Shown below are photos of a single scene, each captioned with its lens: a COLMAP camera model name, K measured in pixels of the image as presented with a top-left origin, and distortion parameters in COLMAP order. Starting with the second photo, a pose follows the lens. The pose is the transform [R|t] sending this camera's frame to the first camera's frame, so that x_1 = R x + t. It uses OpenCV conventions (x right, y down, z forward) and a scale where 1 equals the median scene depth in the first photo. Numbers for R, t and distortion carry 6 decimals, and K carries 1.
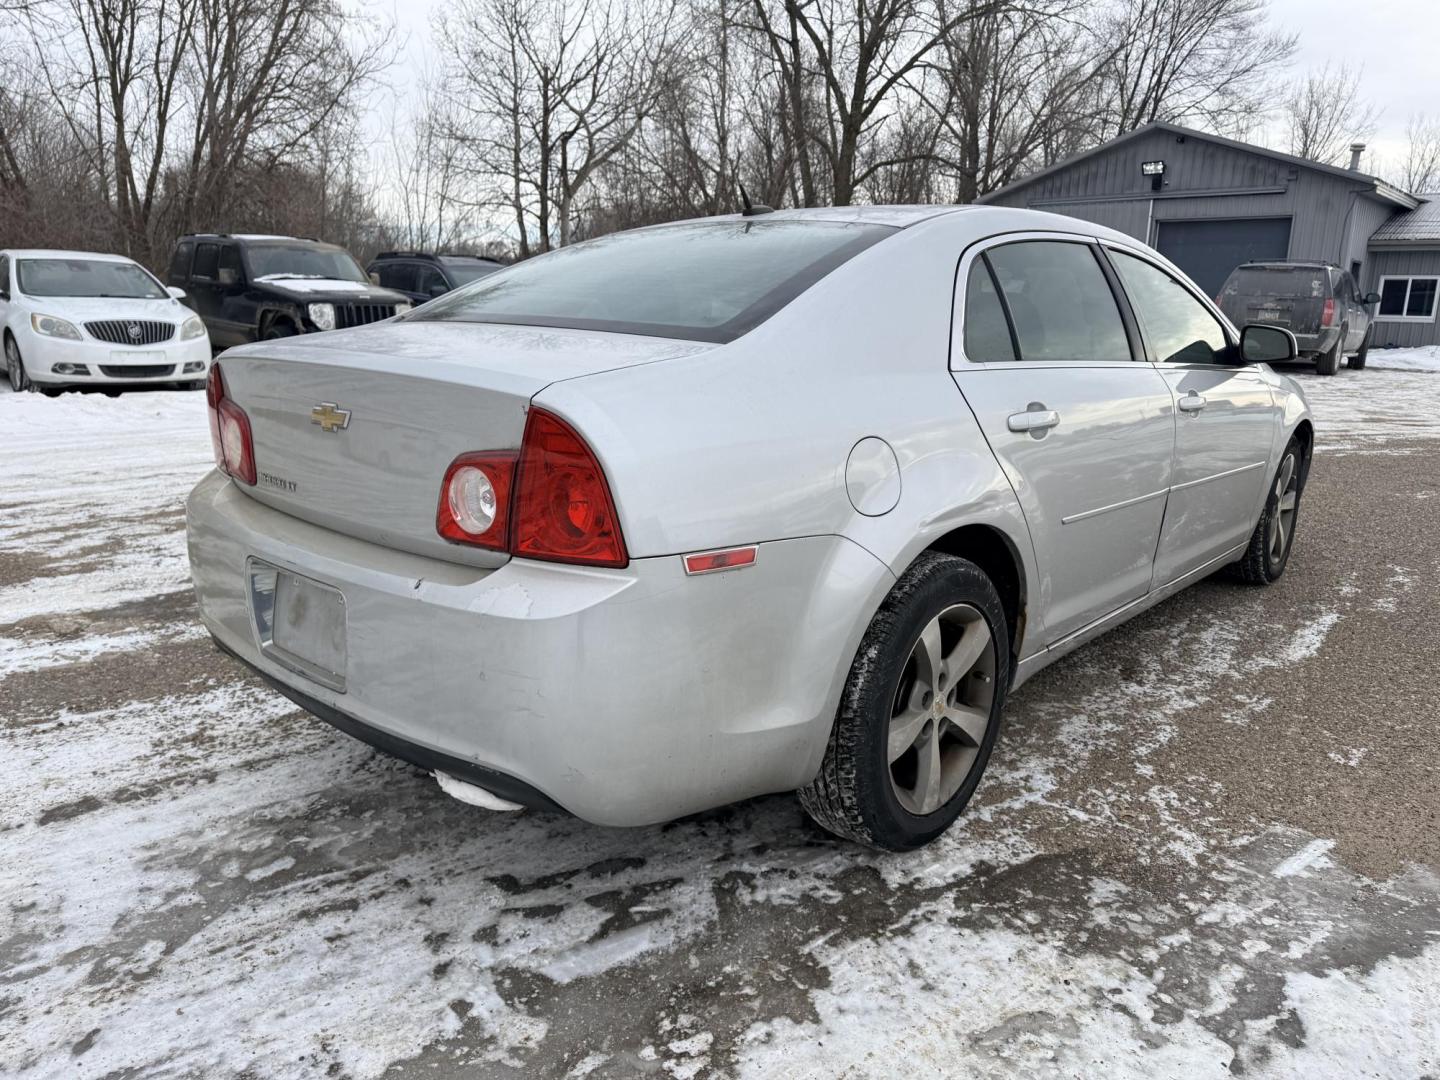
lens RADIAL K [[1012.2, 0, 732.1], [0, 1012.2, 524.6], [0, 0, 1]] dist [0.045927, -0.048429]
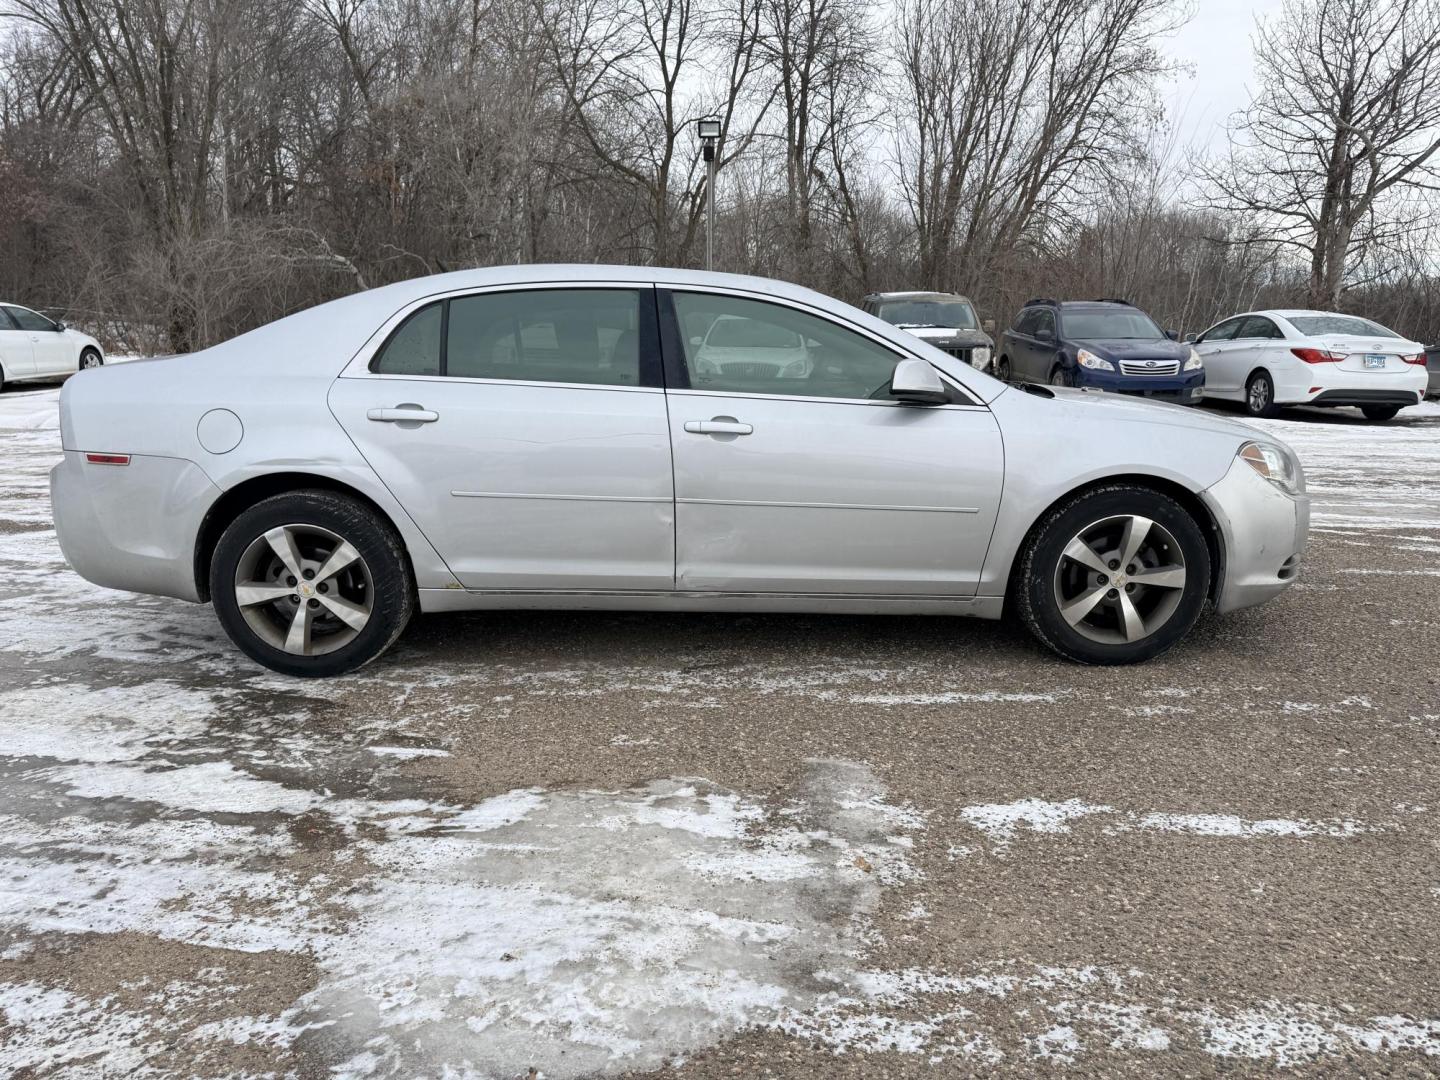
lens RADIAL K [[1012.2, 0, 730.6], [0, 1012.2, 551.7], [0, 0, 1]] dist [0.045927, -0.048429]
pose [[0.670859, 0.137010, -0.728818, 1.347991], [-0.152579, 0.987259, 0.045150, -0.037656], [0.725719, 0.080913, 0.683217, 0.302377]]
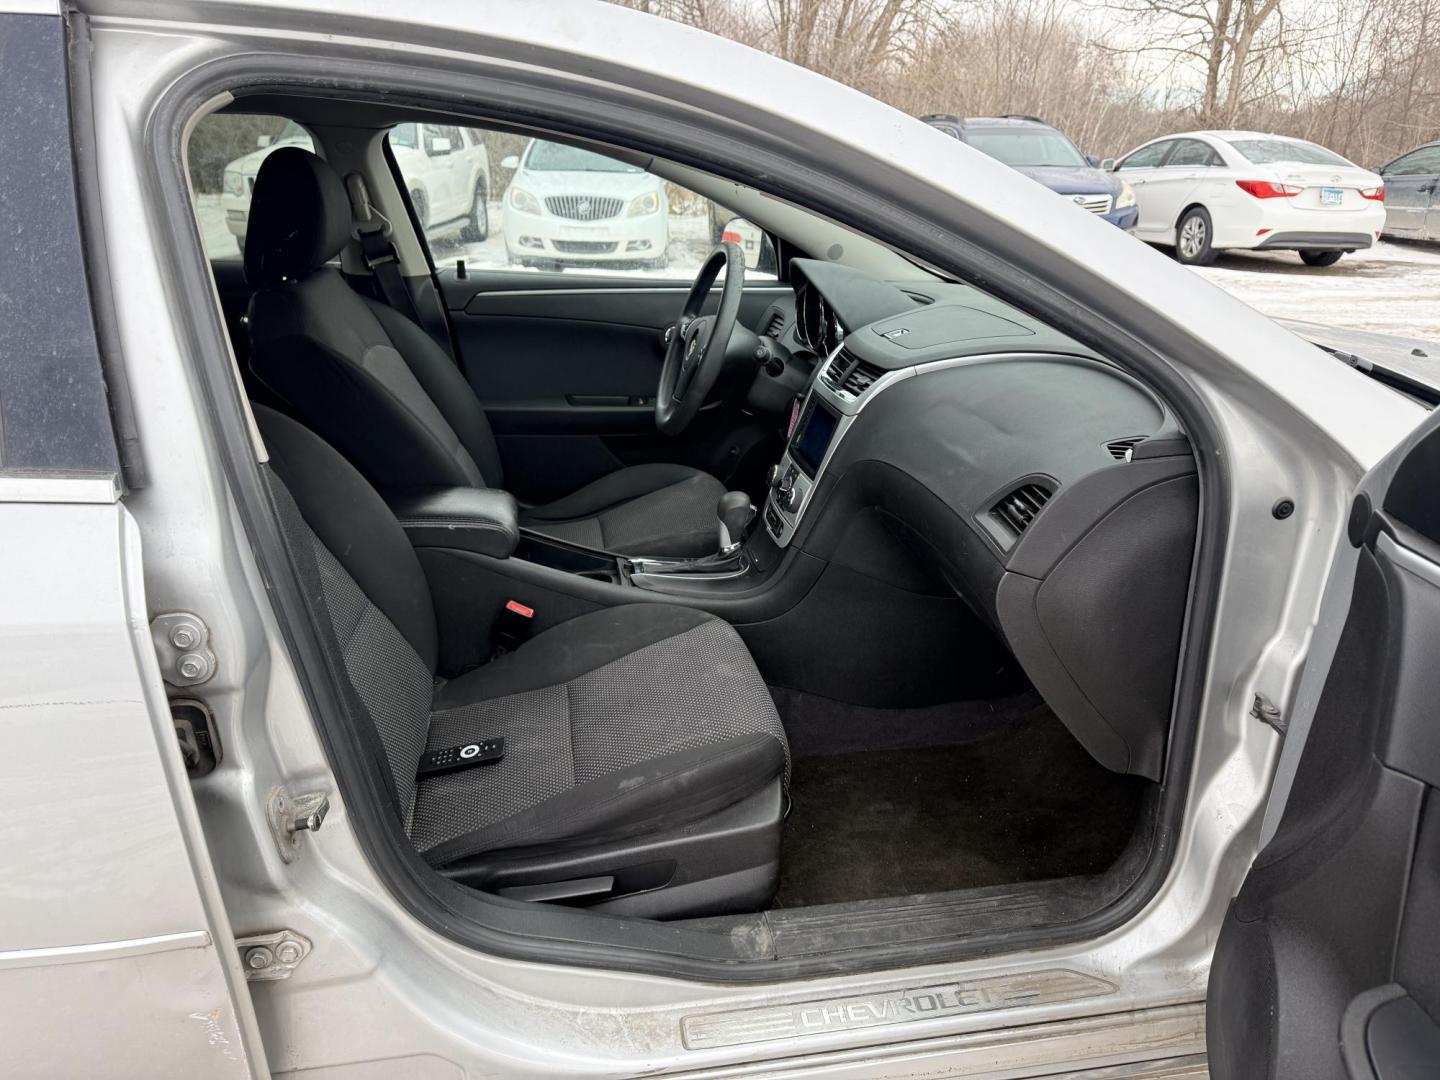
lens RADIAL K [[1011.6, 0, 727.8], [0, 1011.6, 548.1], [0, 0, 1]] dist [0.015389, -0.002434]
pose [[0.771580, 0.218965, -0.597259, 0.708830], [-0.134504, 0.973820, 0.183257, -0.207013], [0.621749, -0.061064, 0.780832, 0.923214]]
